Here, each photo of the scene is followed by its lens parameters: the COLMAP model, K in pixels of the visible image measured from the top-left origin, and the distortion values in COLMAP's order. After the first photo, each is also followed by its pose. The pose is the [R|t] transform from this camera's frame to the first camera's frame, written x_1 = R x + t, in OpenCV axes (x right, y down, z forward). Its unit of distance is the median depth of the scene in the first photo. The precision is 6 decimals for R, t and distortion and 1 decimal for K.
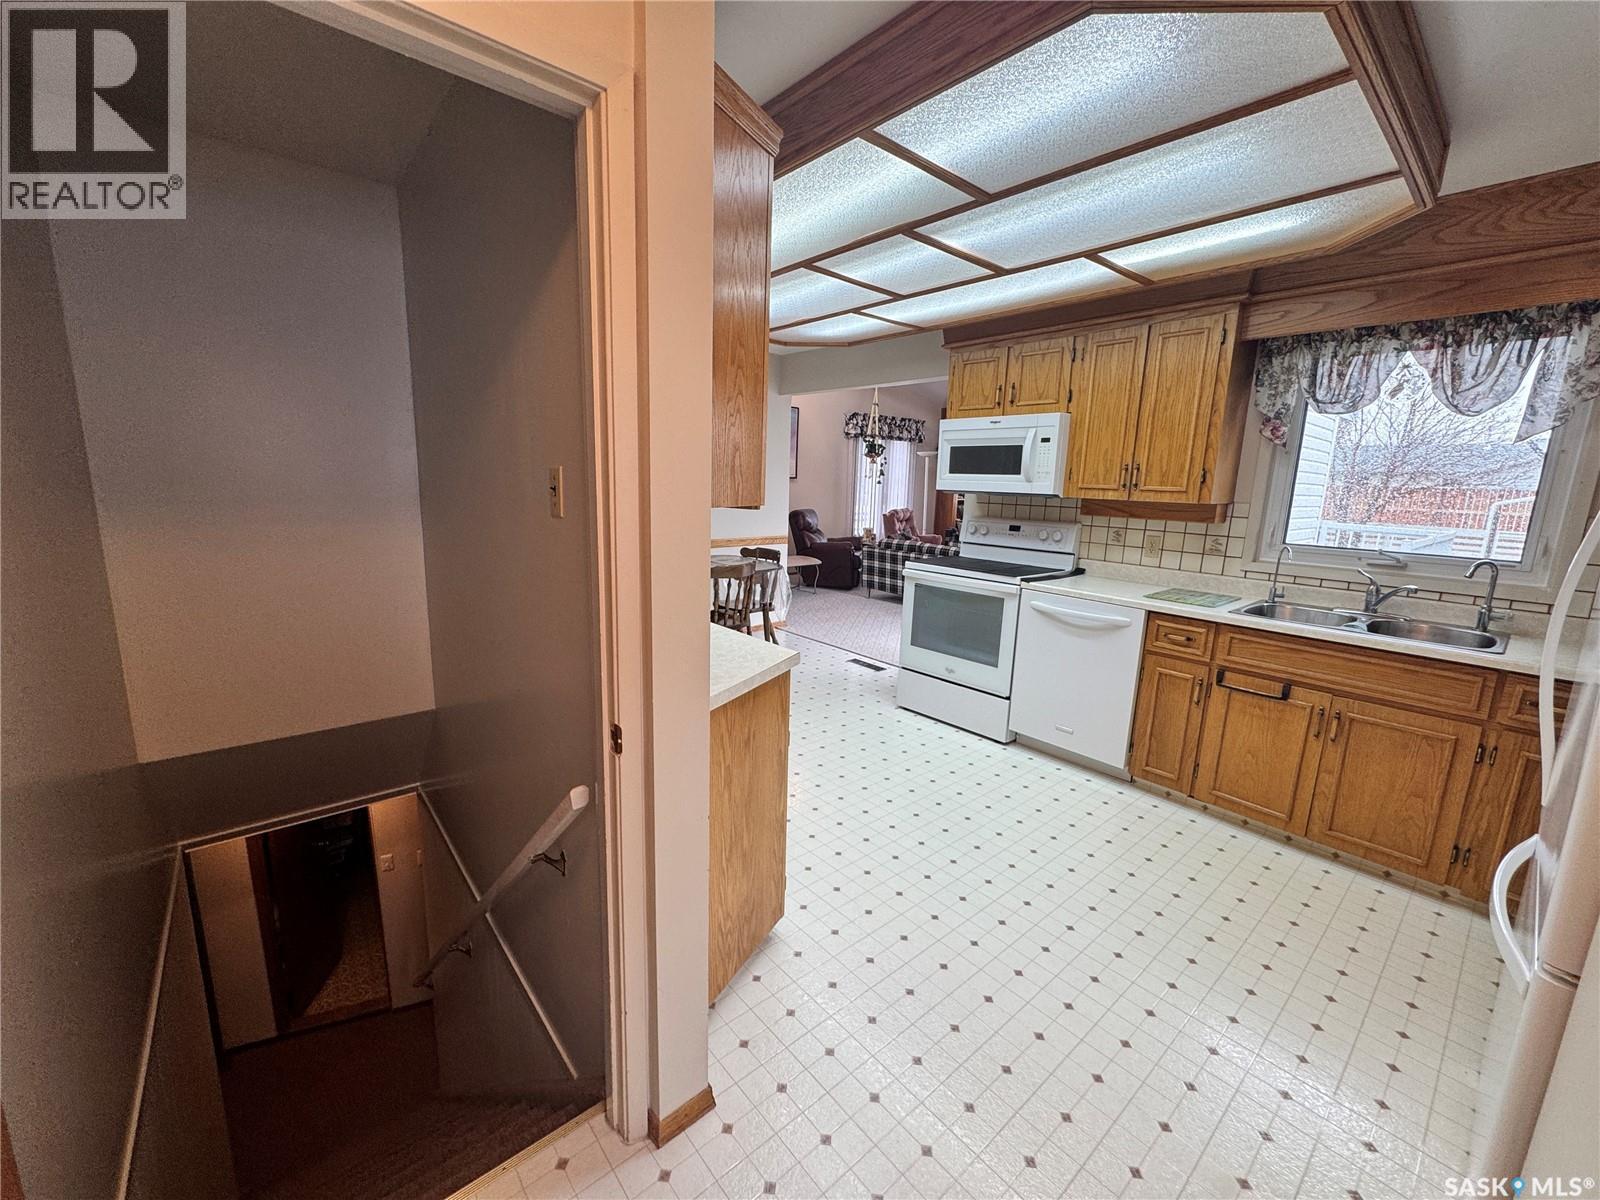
lens RADIAL K [[638.8, 0, 797.0], [0, 638.8, 599.5], [0, 0, 1]] dist [-0.003185, -0.000399]
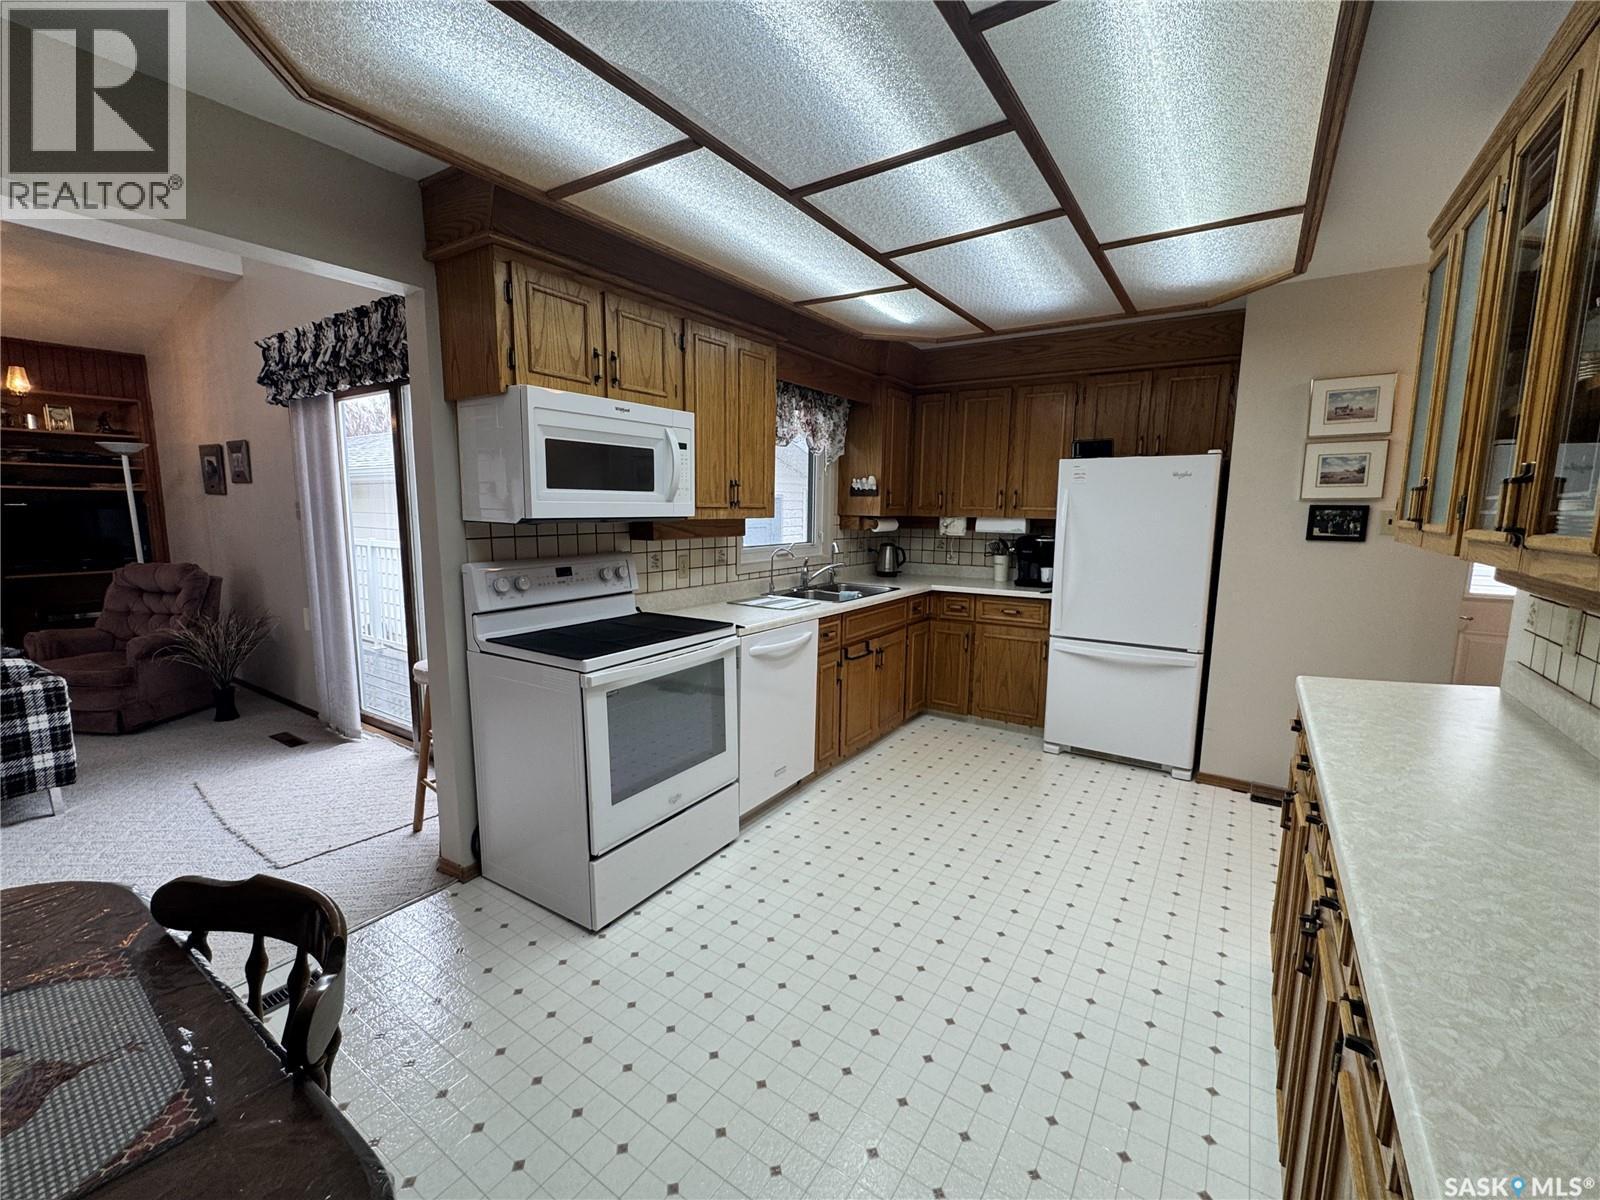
lens RADIAL K [[671.9, 0, 800.0], [0, 671.9, 600.0], [0, 0, 1]] dist [-0.001100, 0.000027]
pose [[-0.276258, -0.164547, 0.946893, -0.433404], [0.164289, 0.962648, 0.215217, -0.221206], [-0.946937, 0.215019, -0.238906, 1.089979]]
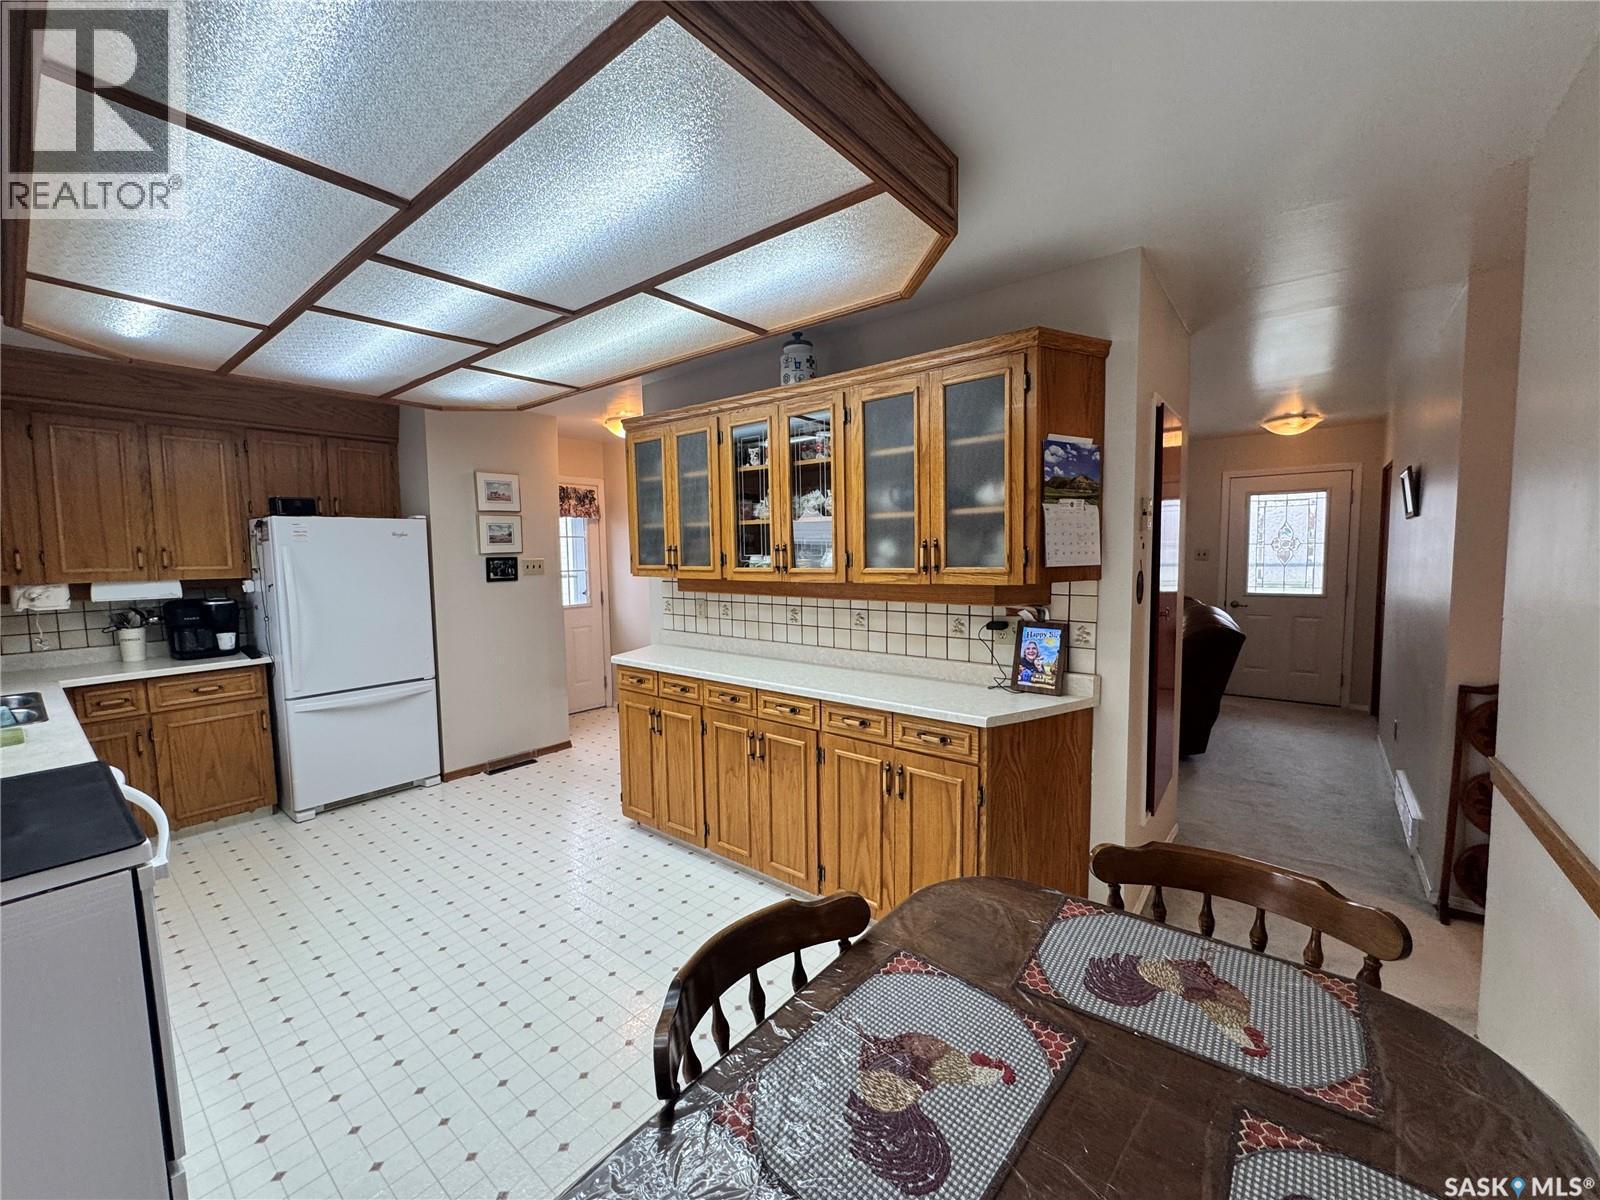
lens RADIAL K [[638.8, 0, 797.0], [0, 638.8, 599.5], [0, 0, 1]] dist [-0.003185, -0.000399]
pose [[-0.981383, 0.000391, -0.192060, -0.091180], [-0.049536, 0.965649, 0.255086, -0.305013], [0.185563, 0.259851, -0.947652, 1.507237]]
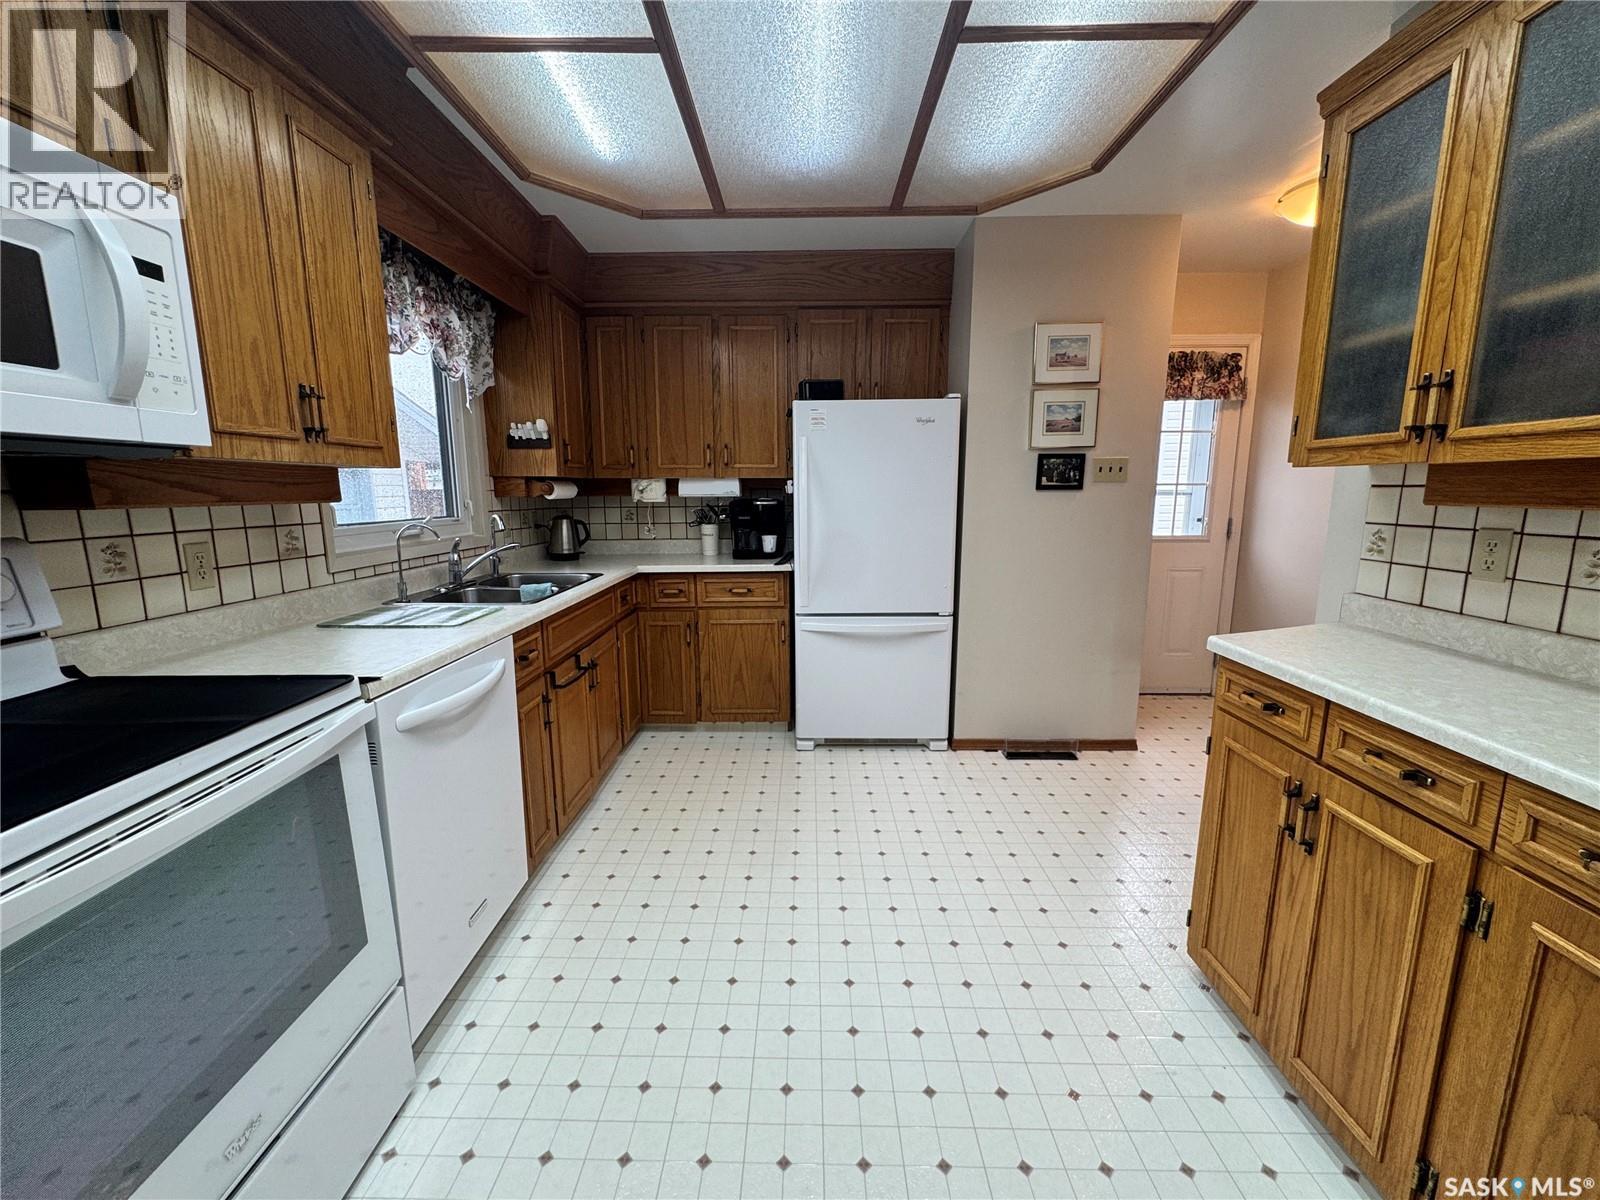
lens RADIAL K [[638.8, 0, 797.0], [0, 638.8, 599.5], [0, 0, 1]] dist [-0.003185, -0.000399]
pose [[-0.752587, -0.135442, 0.644413, -0.069205], [0.108470, 0.939751, 0.324194, -0.163555], [-0.649498, 0.313884, -0.692553, 1.051871]]
